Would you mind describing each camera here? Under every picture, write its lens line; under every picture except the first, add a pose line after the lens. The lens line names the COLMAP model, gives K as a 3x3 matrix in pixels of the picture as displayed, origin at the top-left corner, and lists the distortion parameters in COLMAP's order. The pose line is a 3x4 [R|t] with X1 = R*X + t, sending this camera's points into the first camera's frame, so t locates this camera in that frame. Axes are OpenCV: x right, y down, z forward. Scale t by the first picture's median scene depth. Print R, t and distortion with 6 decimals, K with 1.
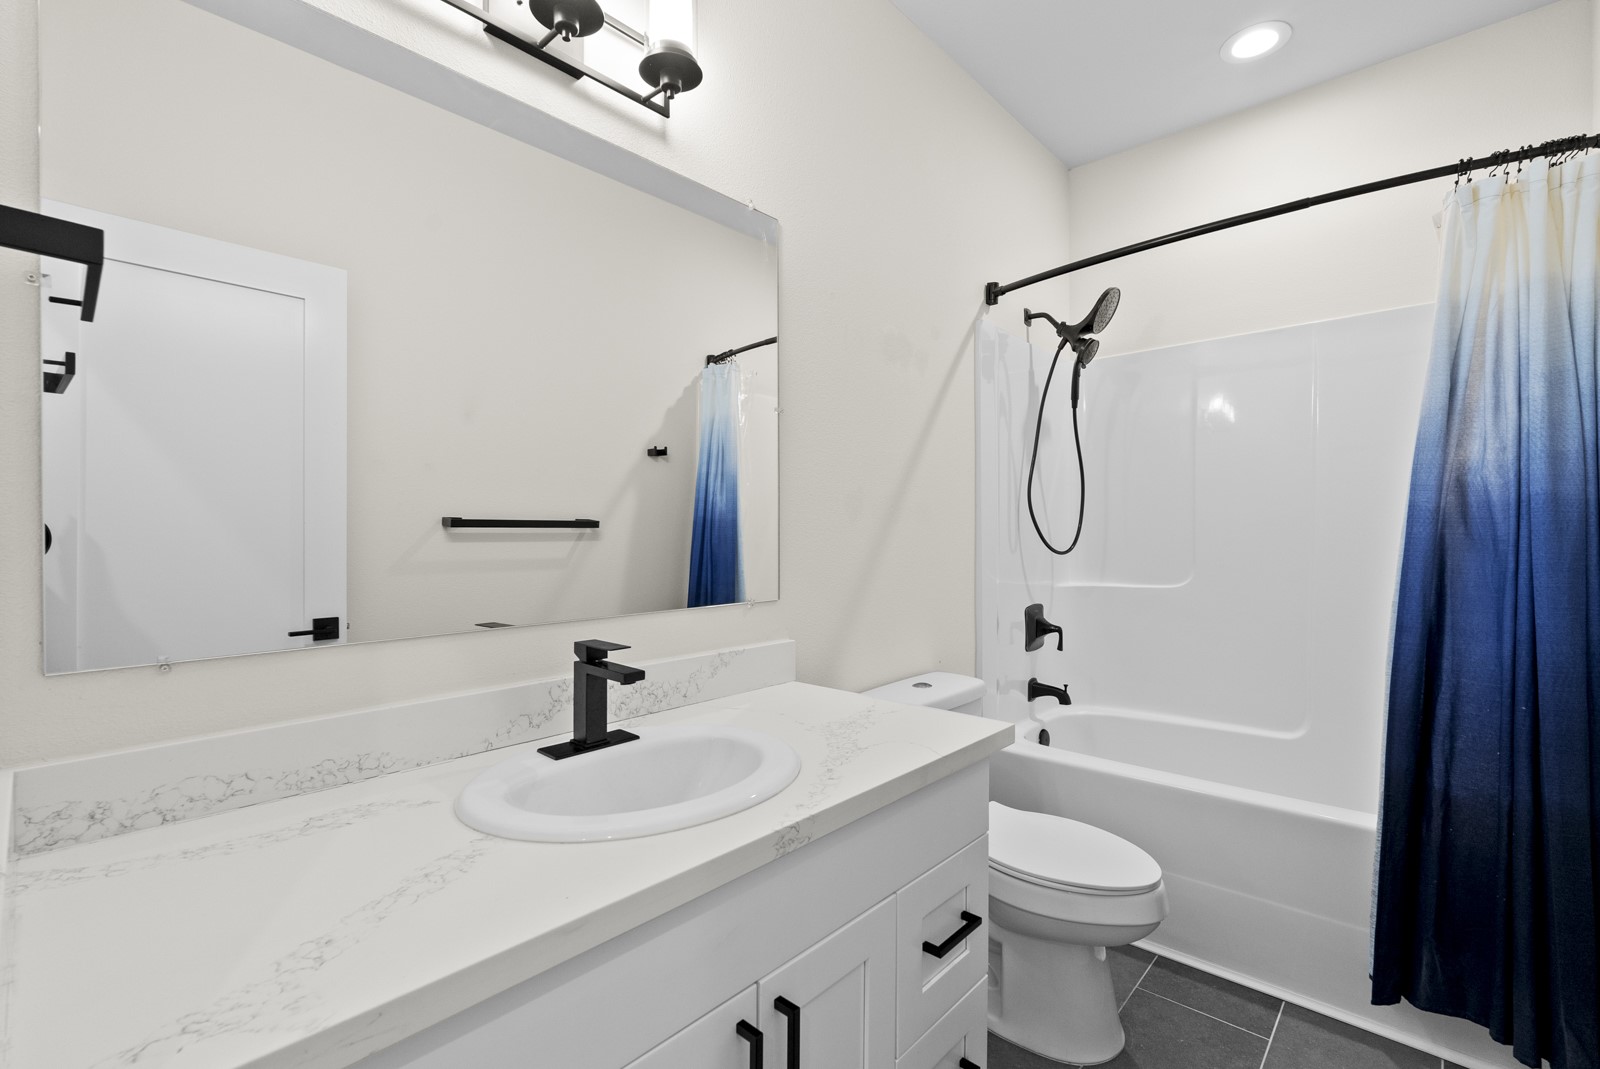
lens RADIAL K [[707.7, 0, 798.1], [0, 707.7, 533.4], [0, 0, 1]] dist [-0.003111, -0.000869]
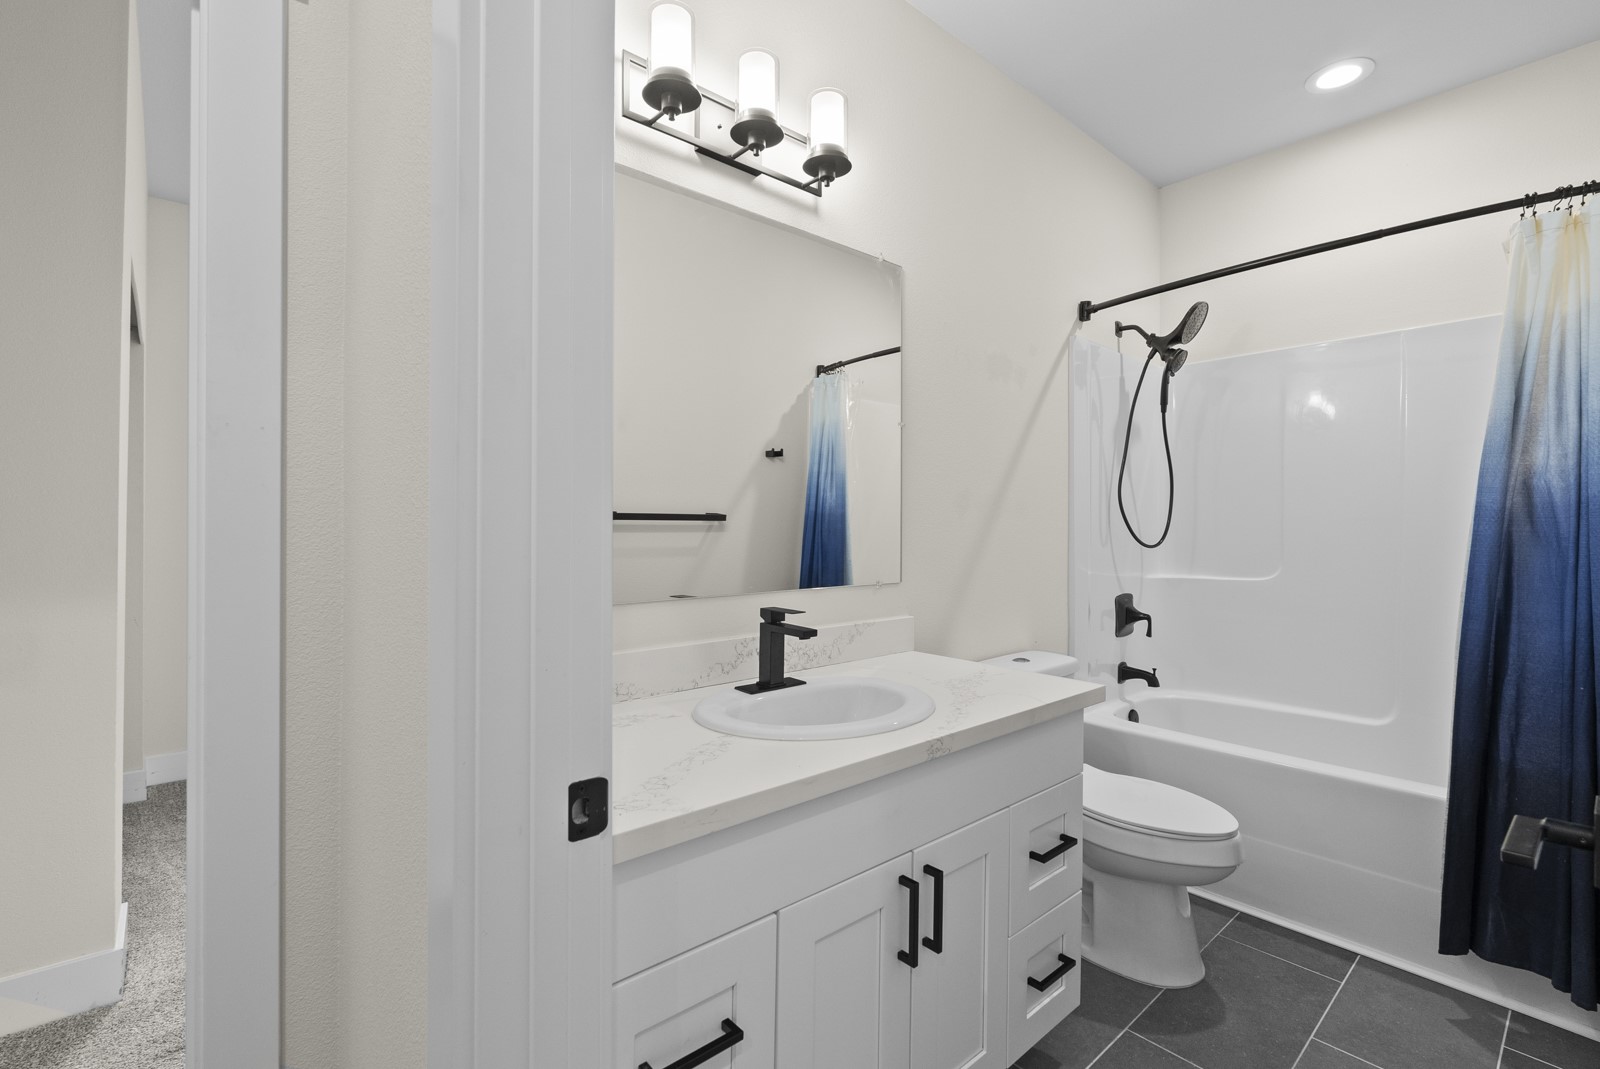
lens RADIAL K [[712.2, 0, 795.8], [0, 712.2, 520.3], [0, 0, 1]] dist [-0.001748, -0.000266]
pose [[0.993636, 0.005605, -0.112501, -0.072624], [-0.006472, 0.999952, -0.007340, -0.001560], [0.112454, 0.008021, 0.993625, -0.233268]]
